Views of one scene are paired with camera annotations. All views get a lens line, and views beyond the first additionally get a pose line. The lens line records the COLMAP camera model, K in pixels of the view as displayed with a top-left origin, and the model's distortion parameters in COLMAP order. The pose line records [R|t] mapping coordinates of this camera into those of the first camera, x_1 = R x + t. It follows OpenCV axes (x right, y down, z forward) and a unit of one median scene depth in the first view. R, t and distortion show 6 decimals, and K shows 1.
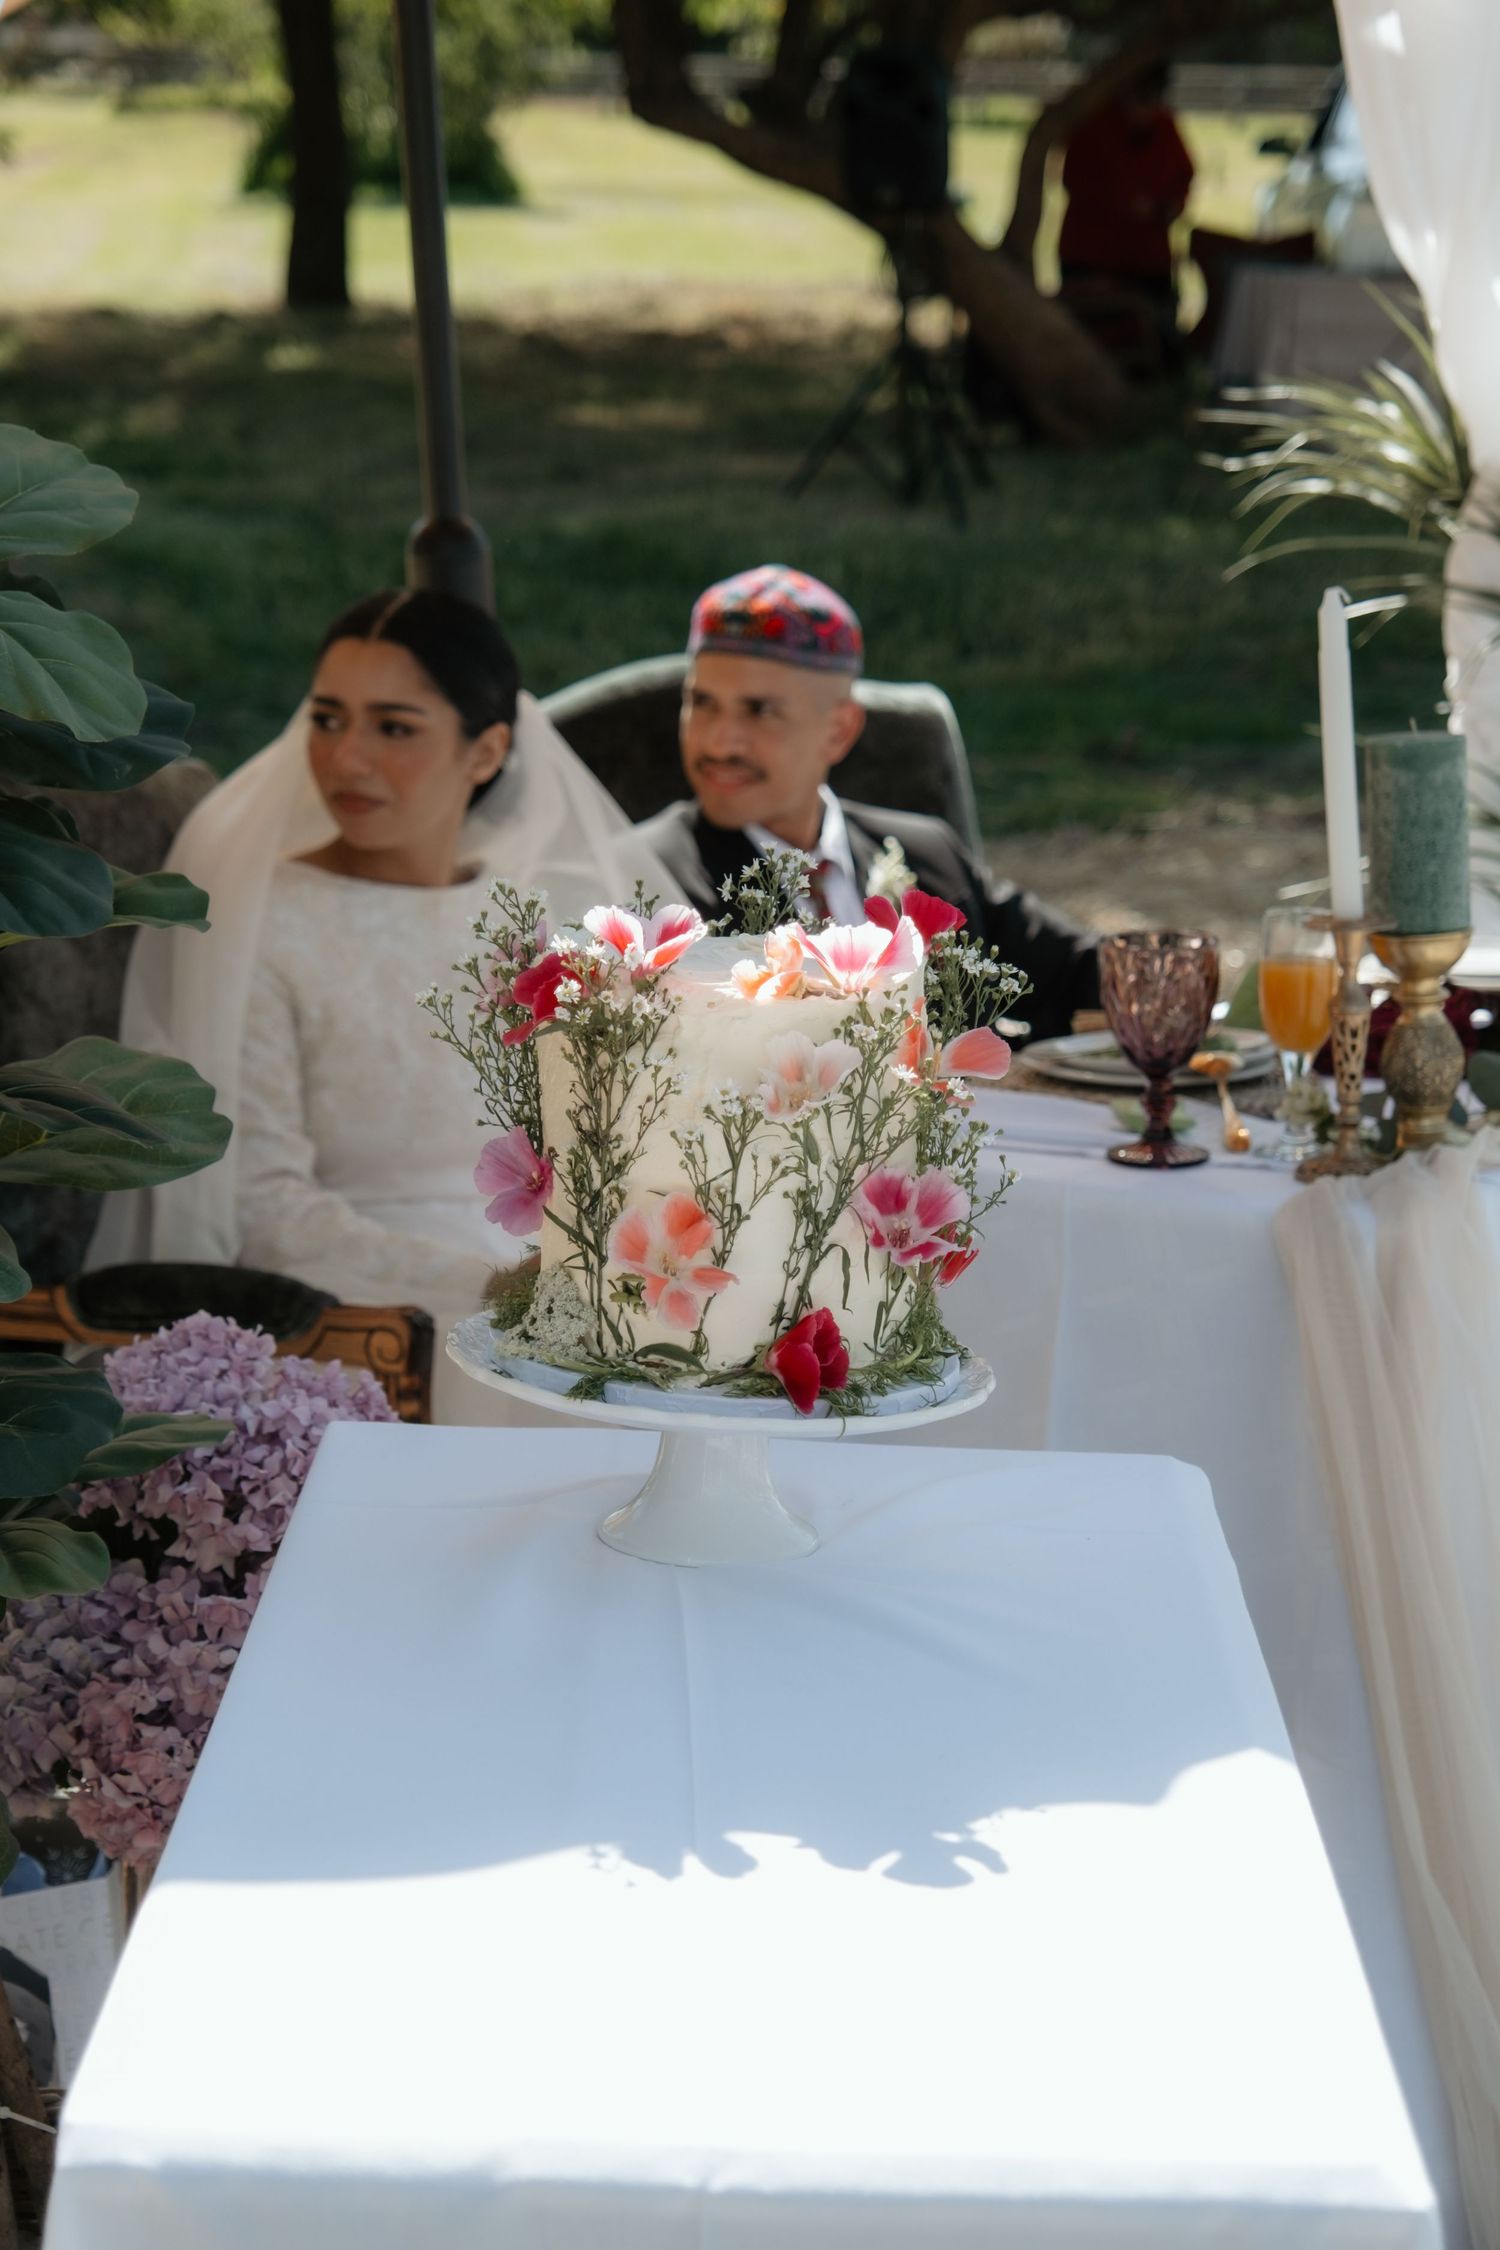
lens RADIAL K [[4982.5, 0, 753.4], [0, 4982.5, 1136.0], [0, 0, 1]] dist [0.072290, 0.000000]
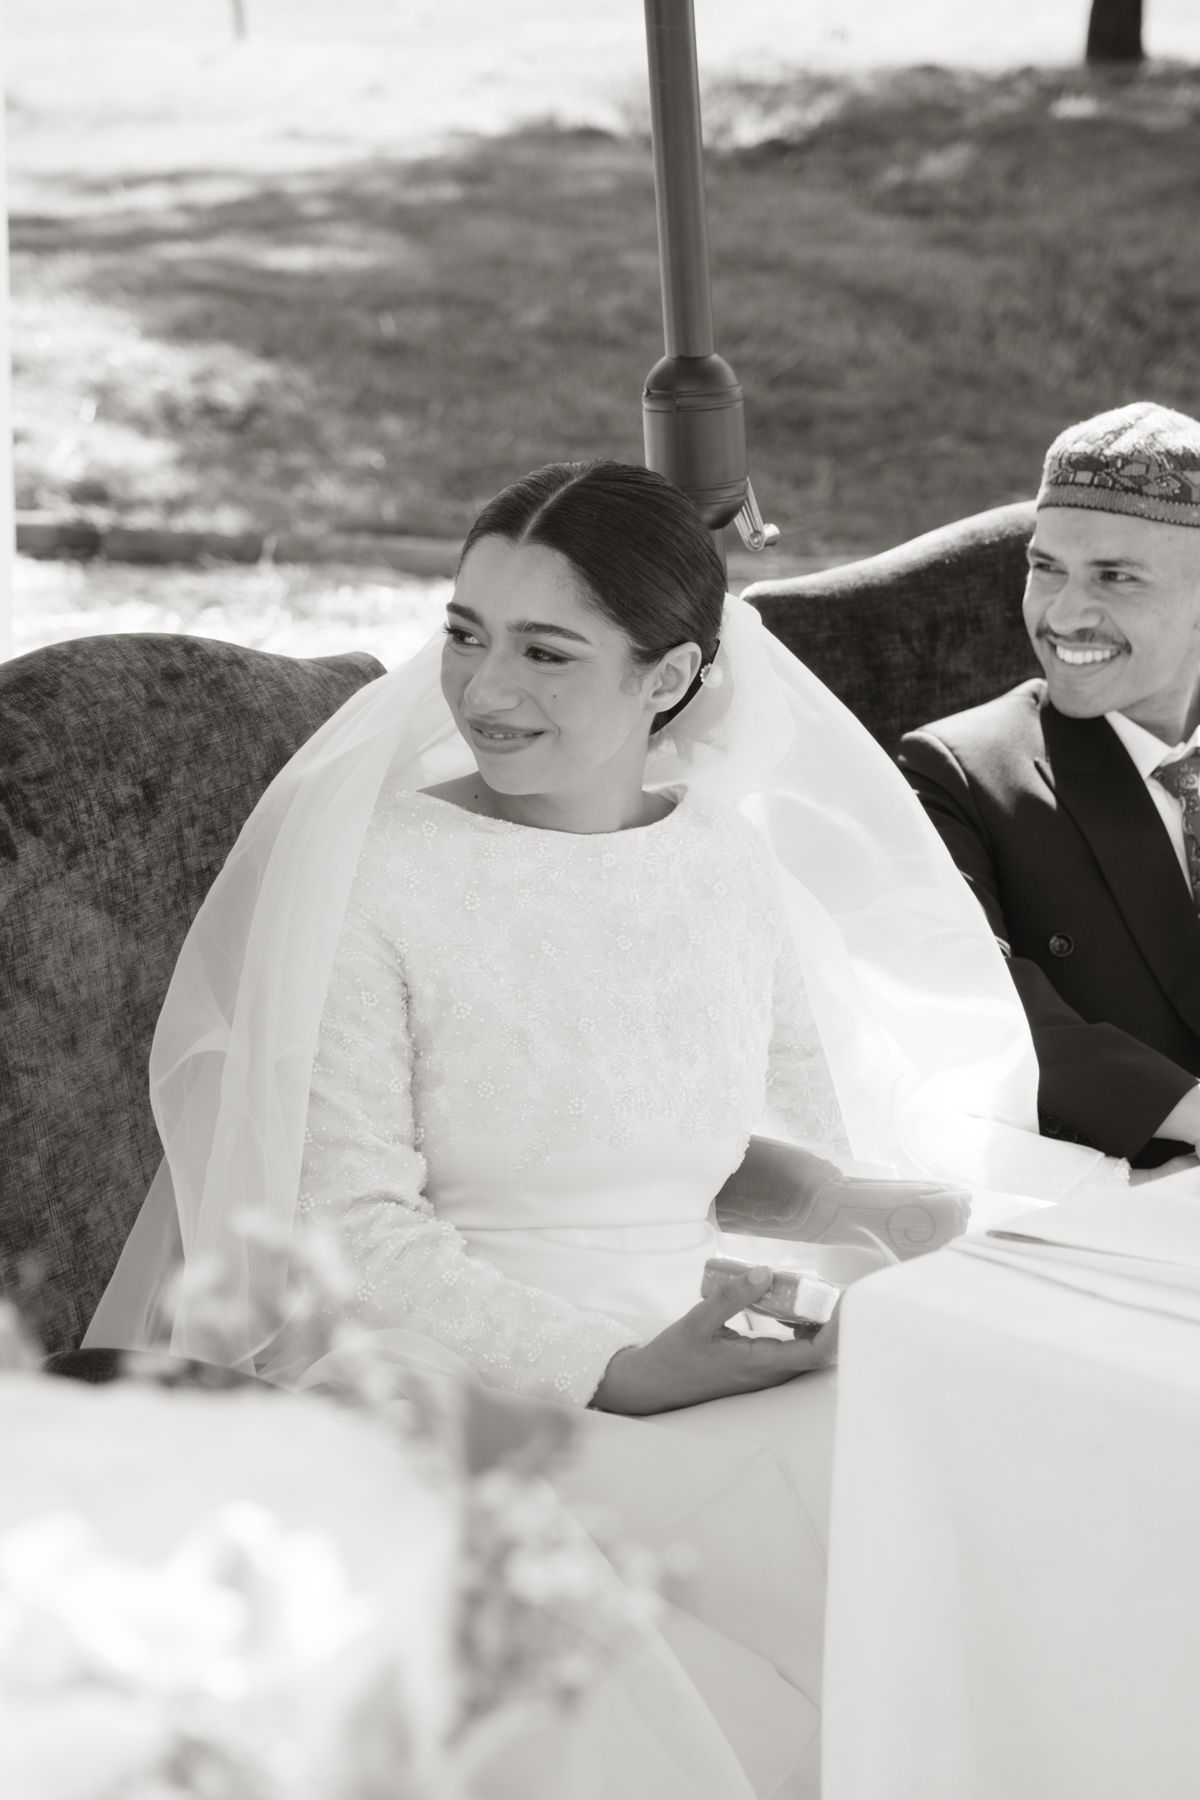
lens RADIAL K [[3986.0, 0, 589.5], [0, 3986.0, 906.2], [0, 0, 1]] dist [0.072290, 0.000000]
pose [[0.973811, 0.037376, -0.224266, 0.131082], [-0.027511, 0.998518, 0.046951, -0.114572], [0.225688, -0.039552, 0.973396, 0.642387]]
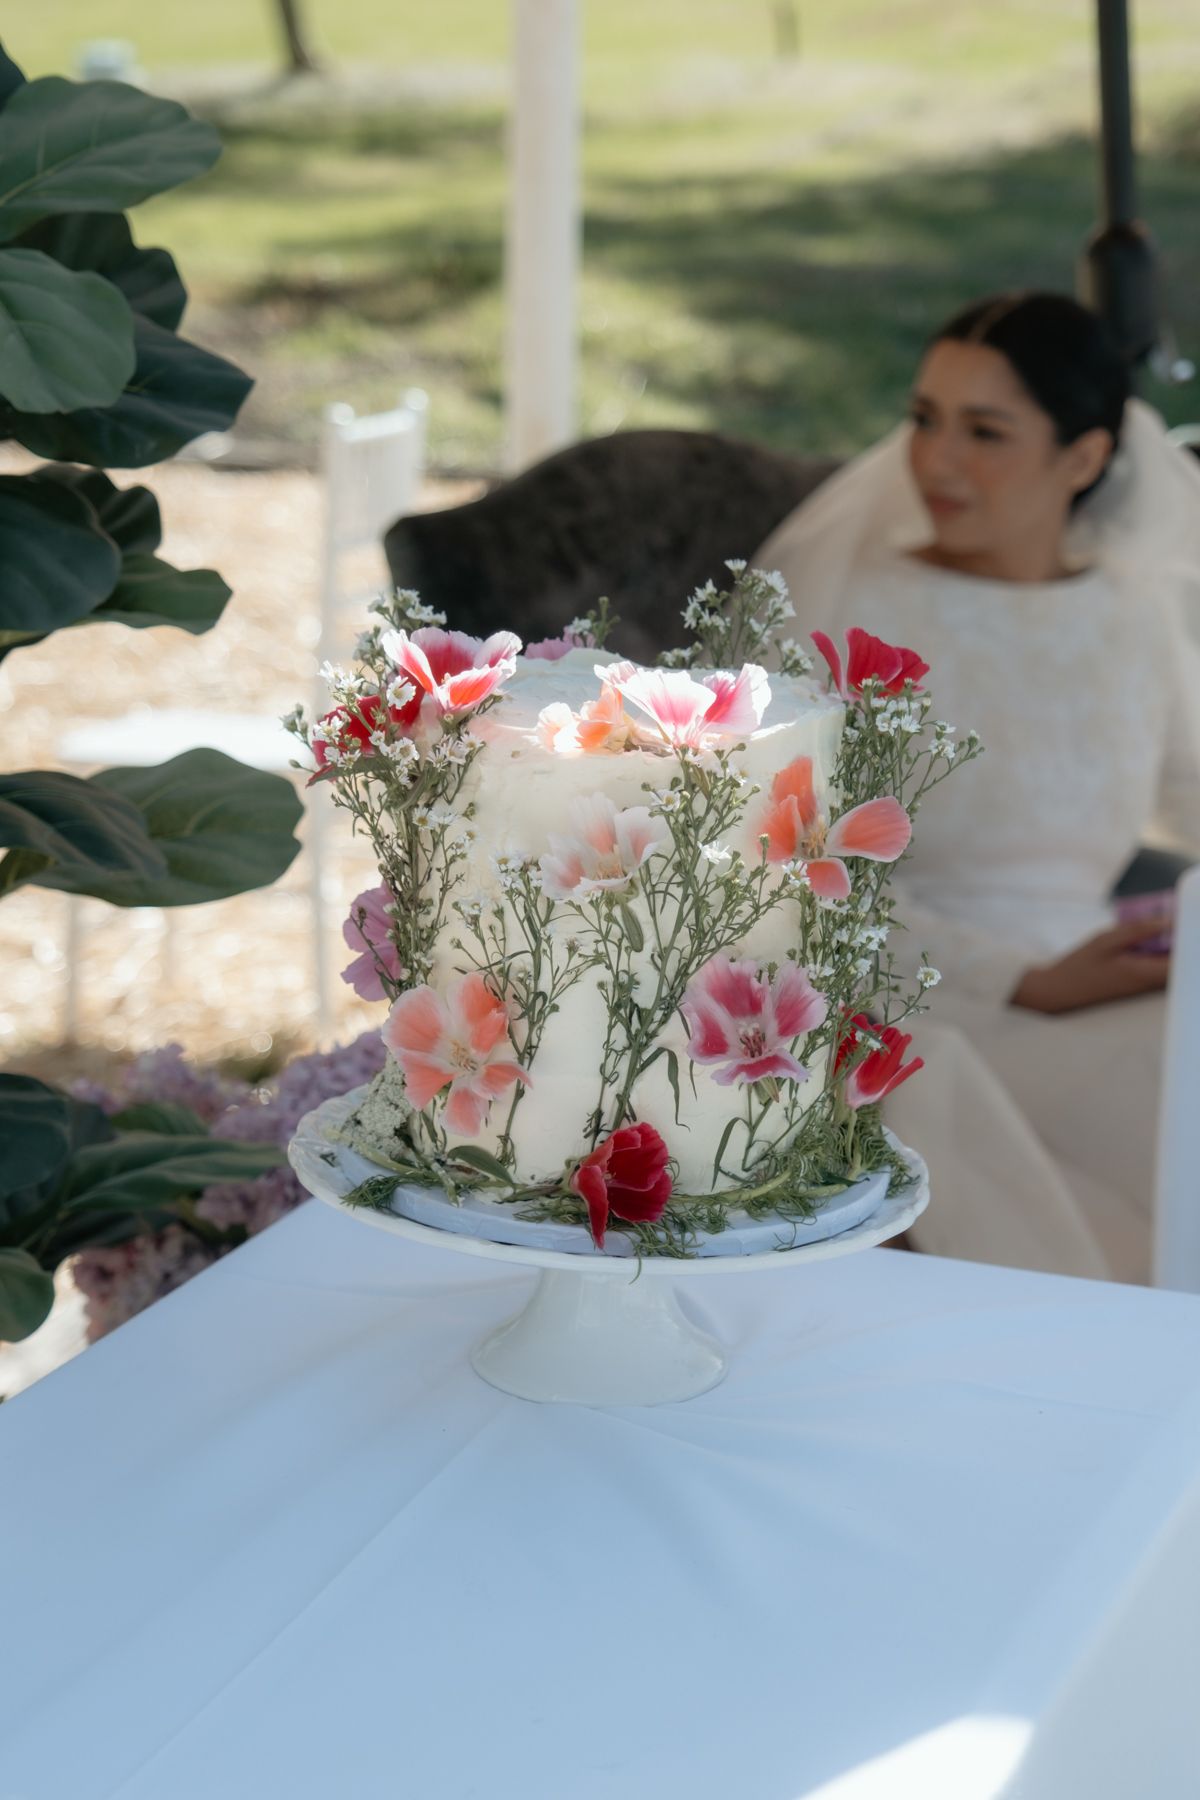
lens RADIAL K [[3857.5, 0, 618.7], [0, 3857.5, 903.7], [0, 0, 1]] dist [0.194682, 0.000000]
pose [[0.936717, 0.073597, -0.342264, 0.225135], [-0.060290, 0.996959, 0.049373, -0.033319], [0.344857, -0.025613, 0.938306, 0.384533]]
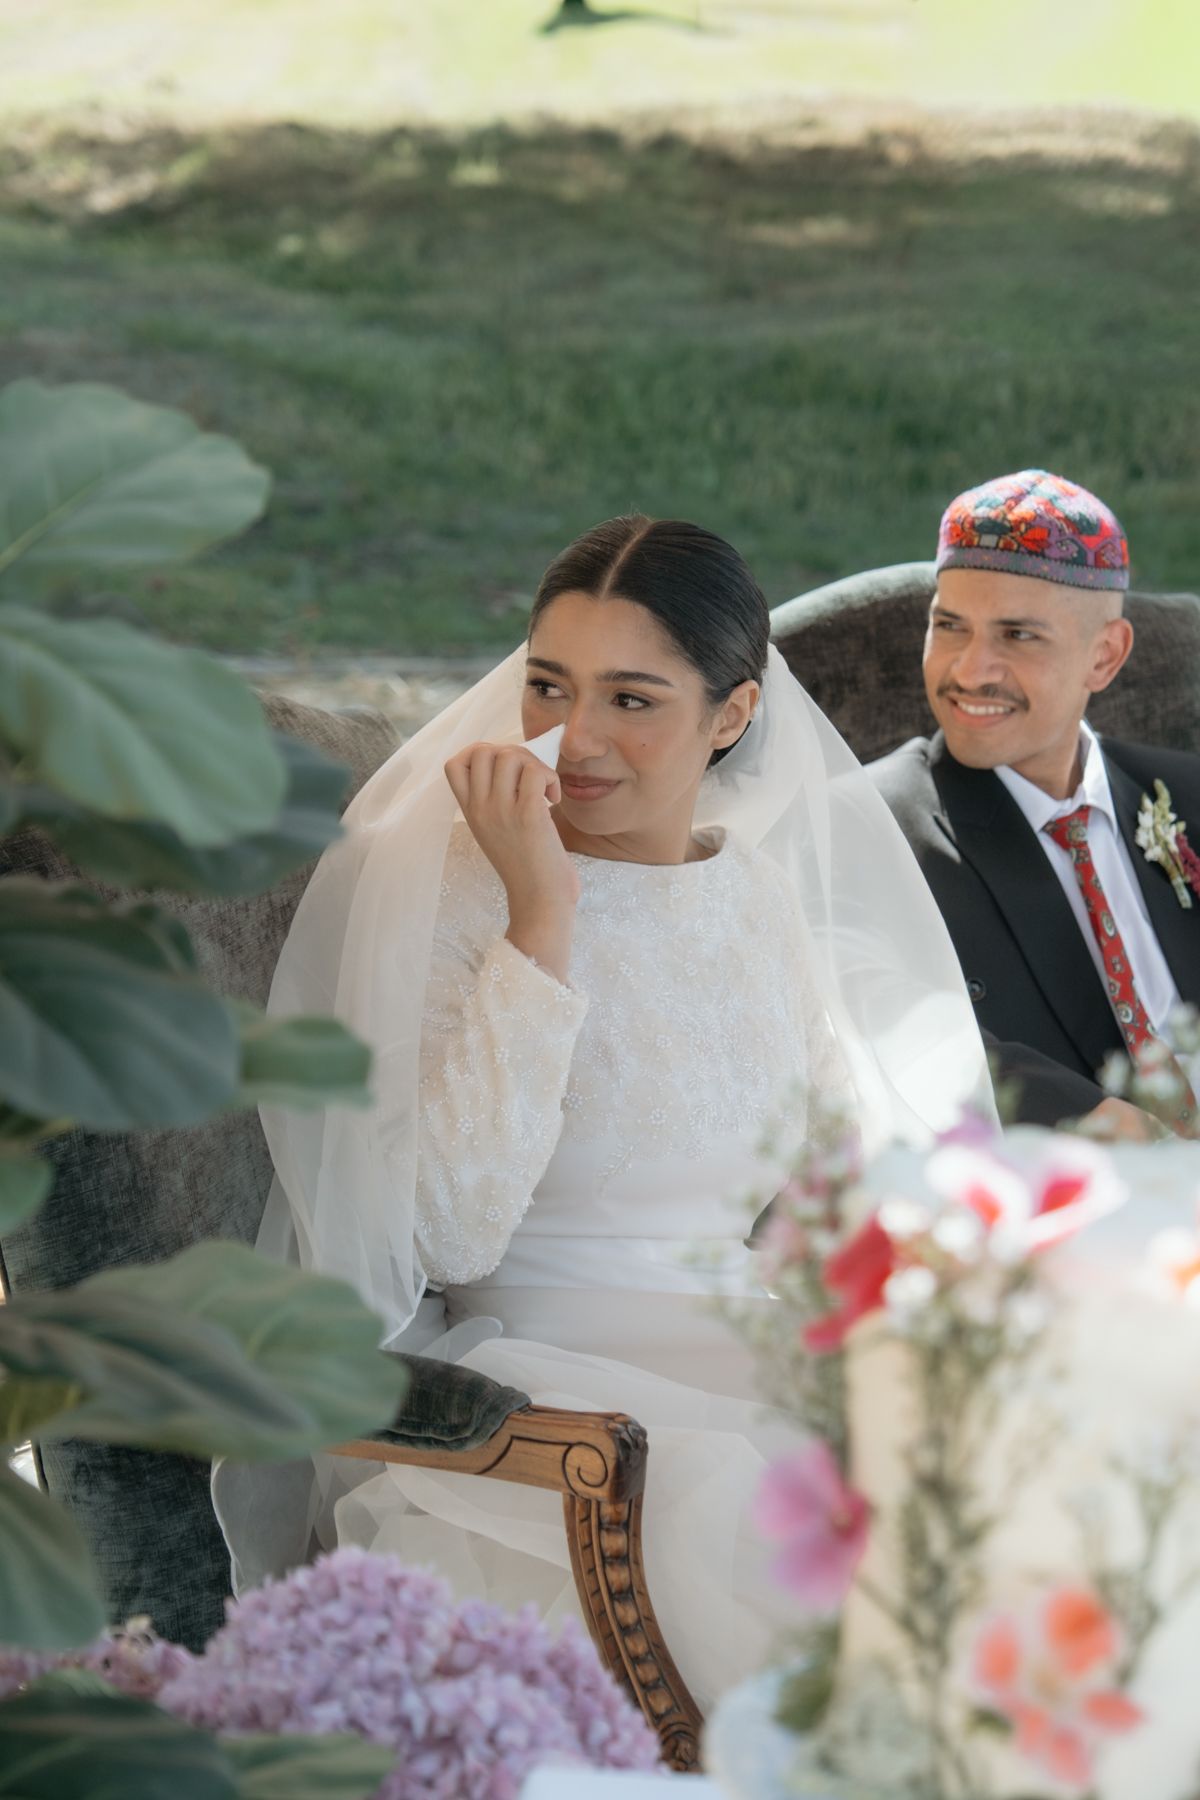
lens RADIAL K [[4653.3, 0, 605.5], [0, 4653.3, 895.2], [0, 0, 1]] dist [0.020696, 0.000000]
pose [[0.998067, 0.014157, -0.060508, -0.039033], [-0.014102, 0.999900, 0.001338, -0.077834], [0.060521, -0.000483, 0.998167, 0.368020]]
